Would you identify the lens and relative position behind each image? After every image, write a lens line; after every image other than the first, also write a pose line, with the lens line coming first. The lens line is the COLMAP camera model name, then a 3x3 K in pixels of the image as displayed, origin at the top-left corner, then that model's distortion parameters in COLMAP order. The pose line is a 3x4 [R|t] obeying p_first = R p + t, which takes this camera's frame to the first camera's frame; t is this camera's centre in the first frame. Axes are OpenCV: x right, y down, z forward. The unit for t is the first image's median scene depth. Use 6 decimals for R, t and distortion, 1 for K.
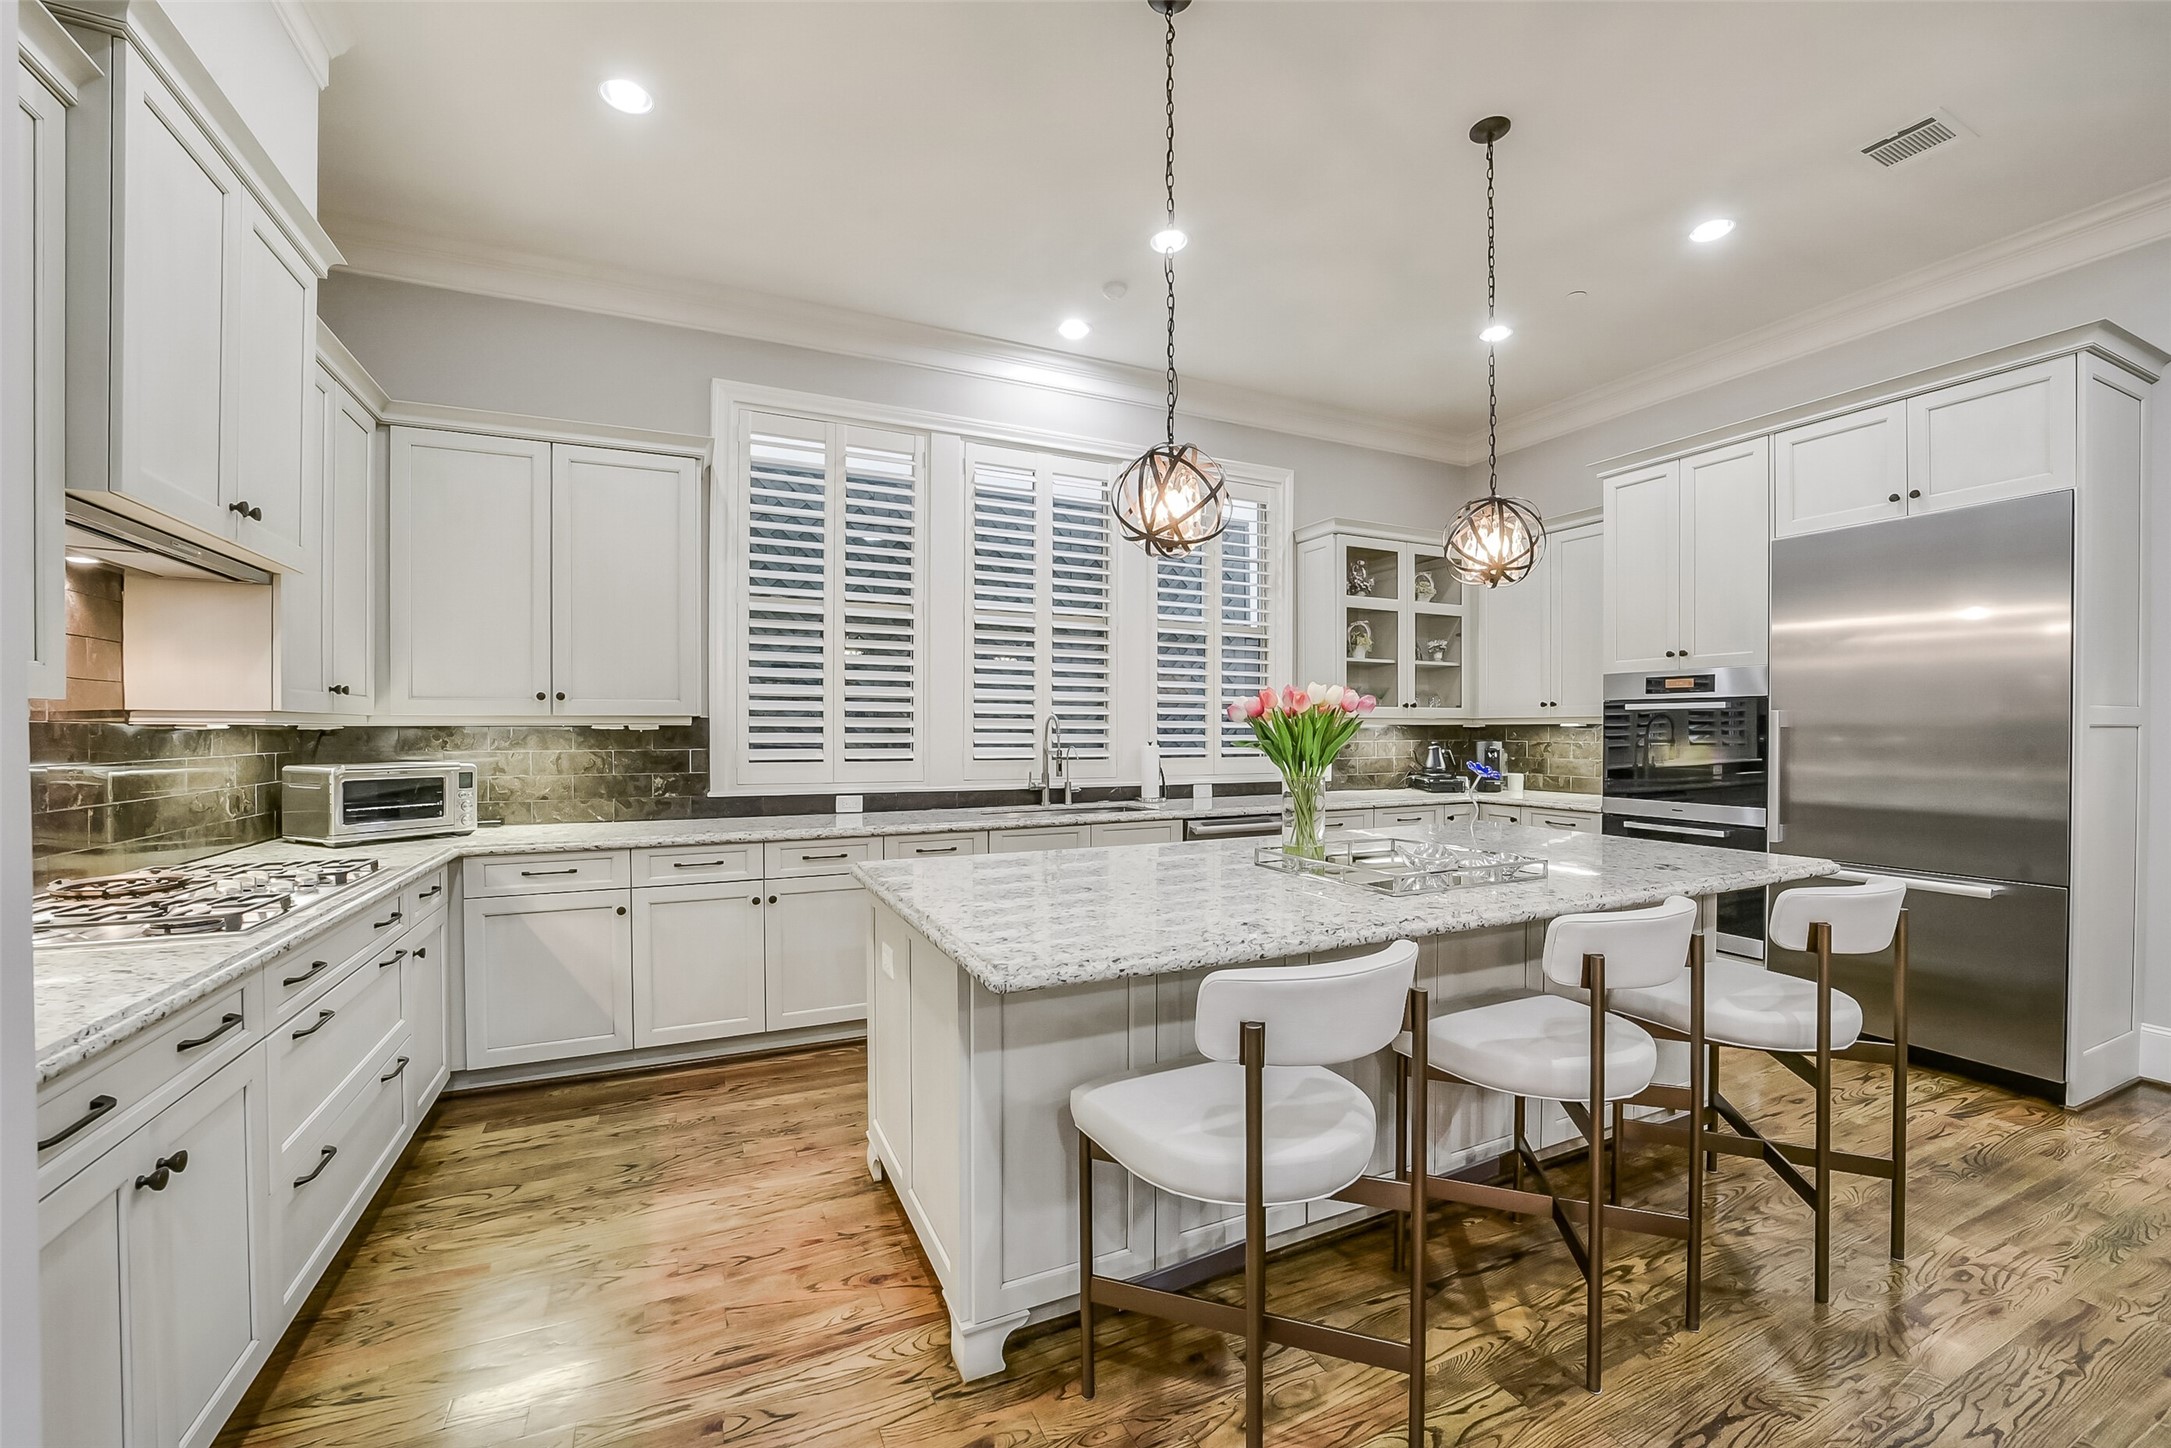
lens RADIAL K [[859.9, 0, 1099.6], [0, 859.9, 734.1], [0, 0, 1]] dist [0.000184, -0.000191]
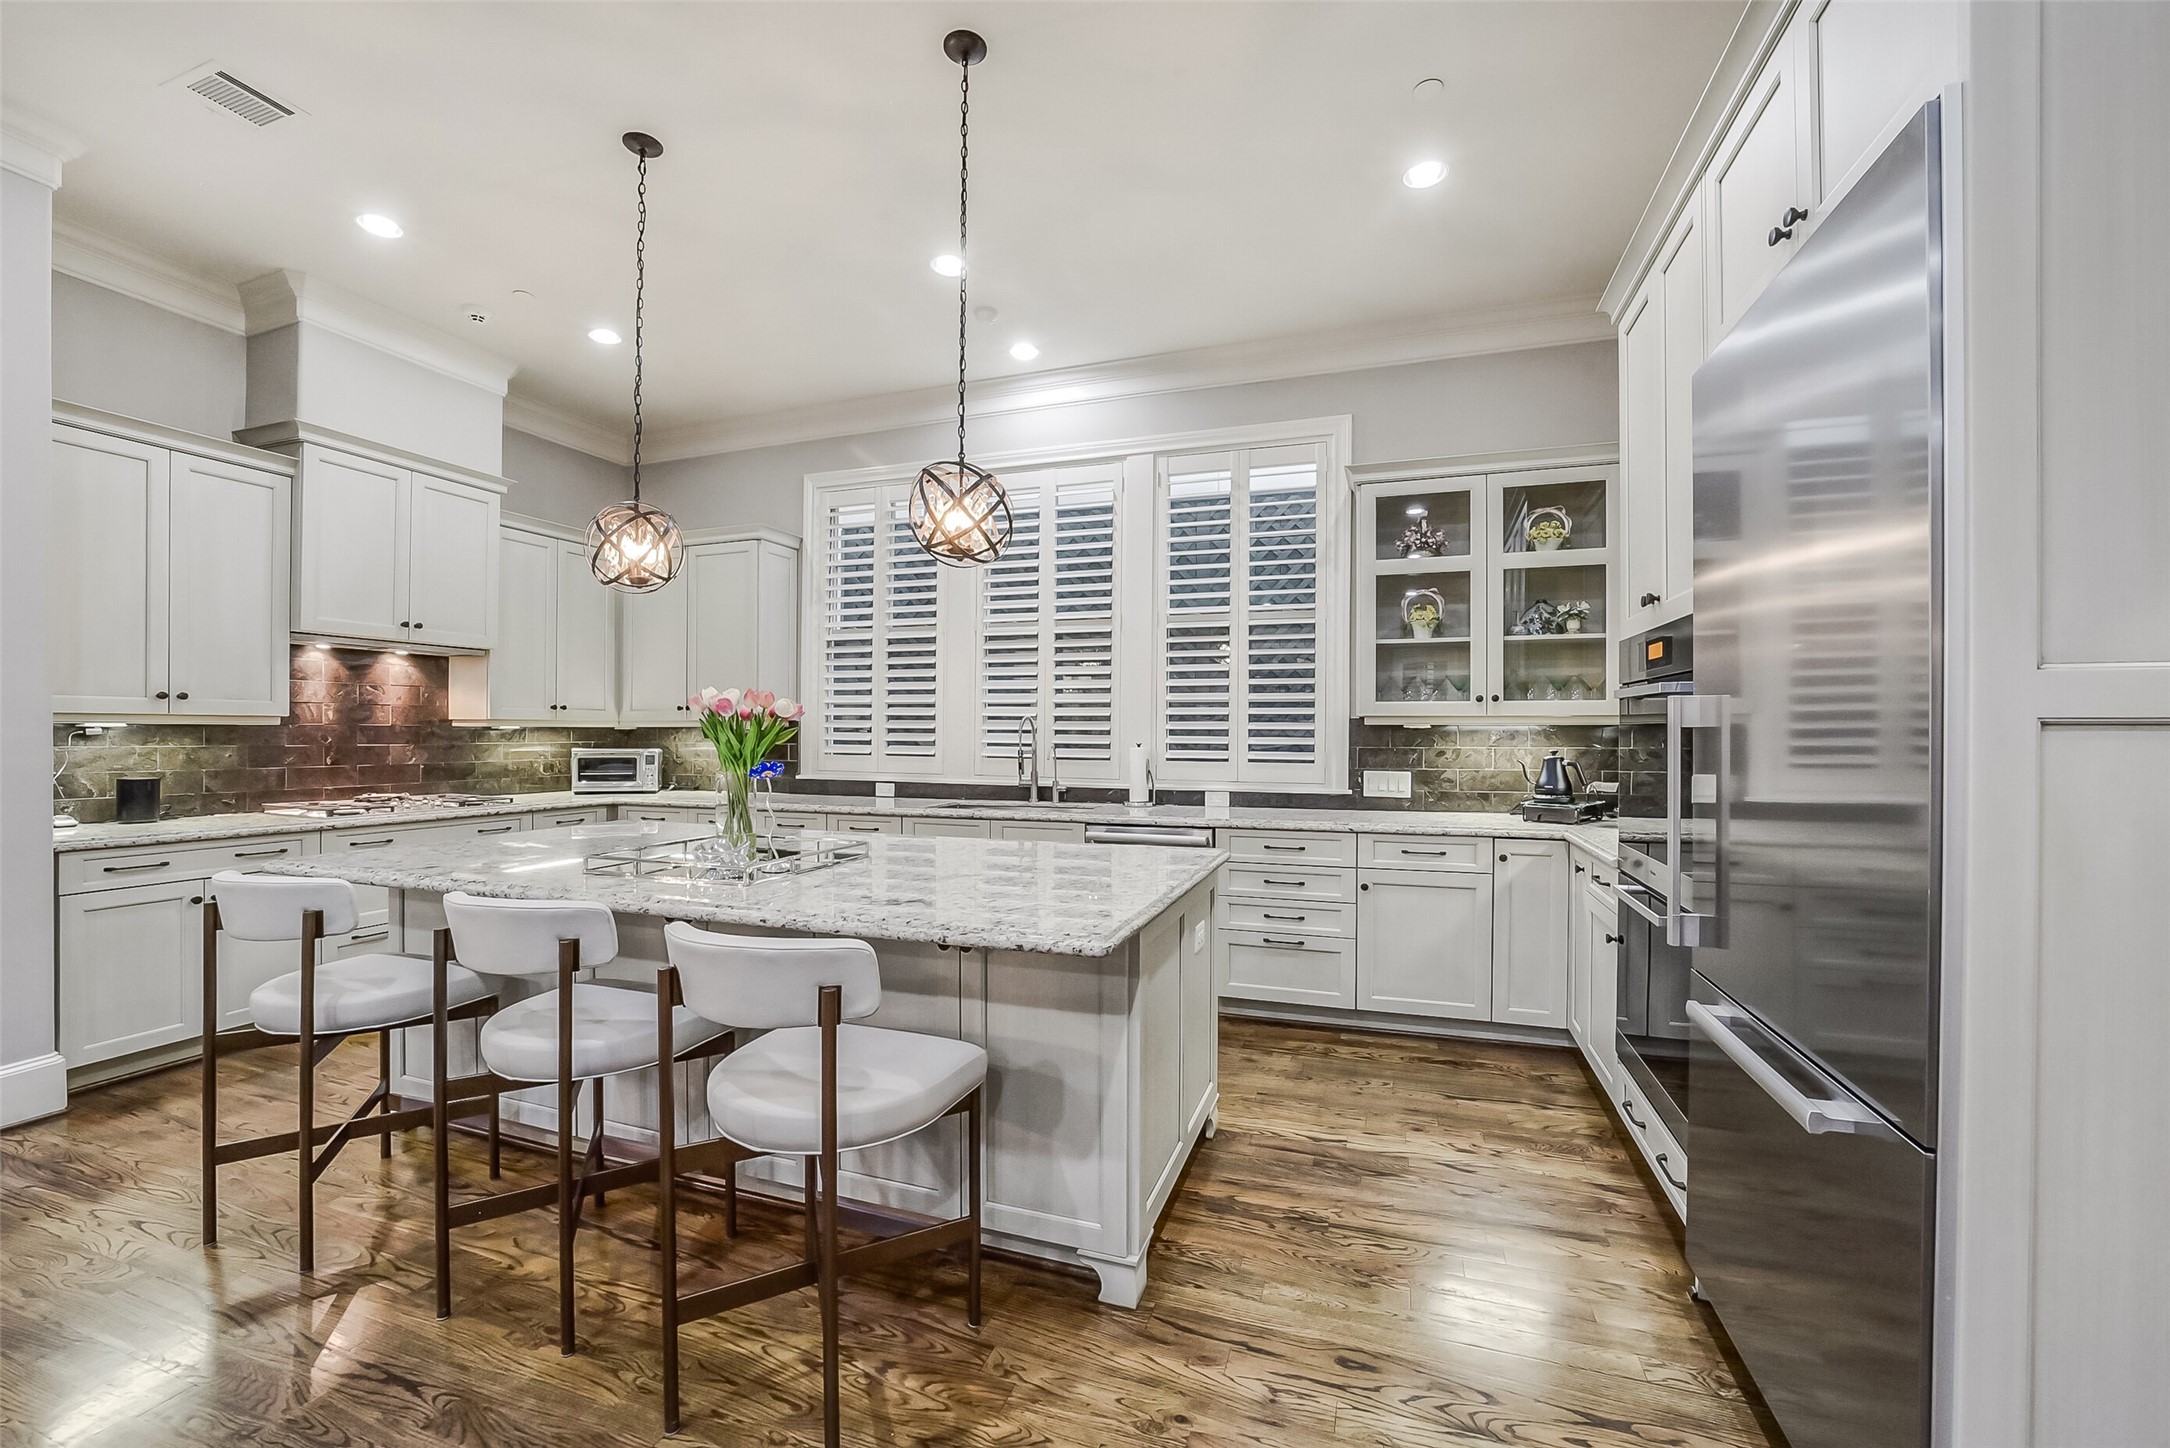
lens RADIAL K [[859.5, 0, 1134.4], [0, 859.5, 731.2], [0, 0, 1]] dist [0.000184, -0.000191]
pose [[0.723613, 0.000977, -0.690206, 0.751623], [-0.008875, 0.999929, -0.007889, 0.003023], [0.690149, 0.011834, 0.723570, 0.315008]]
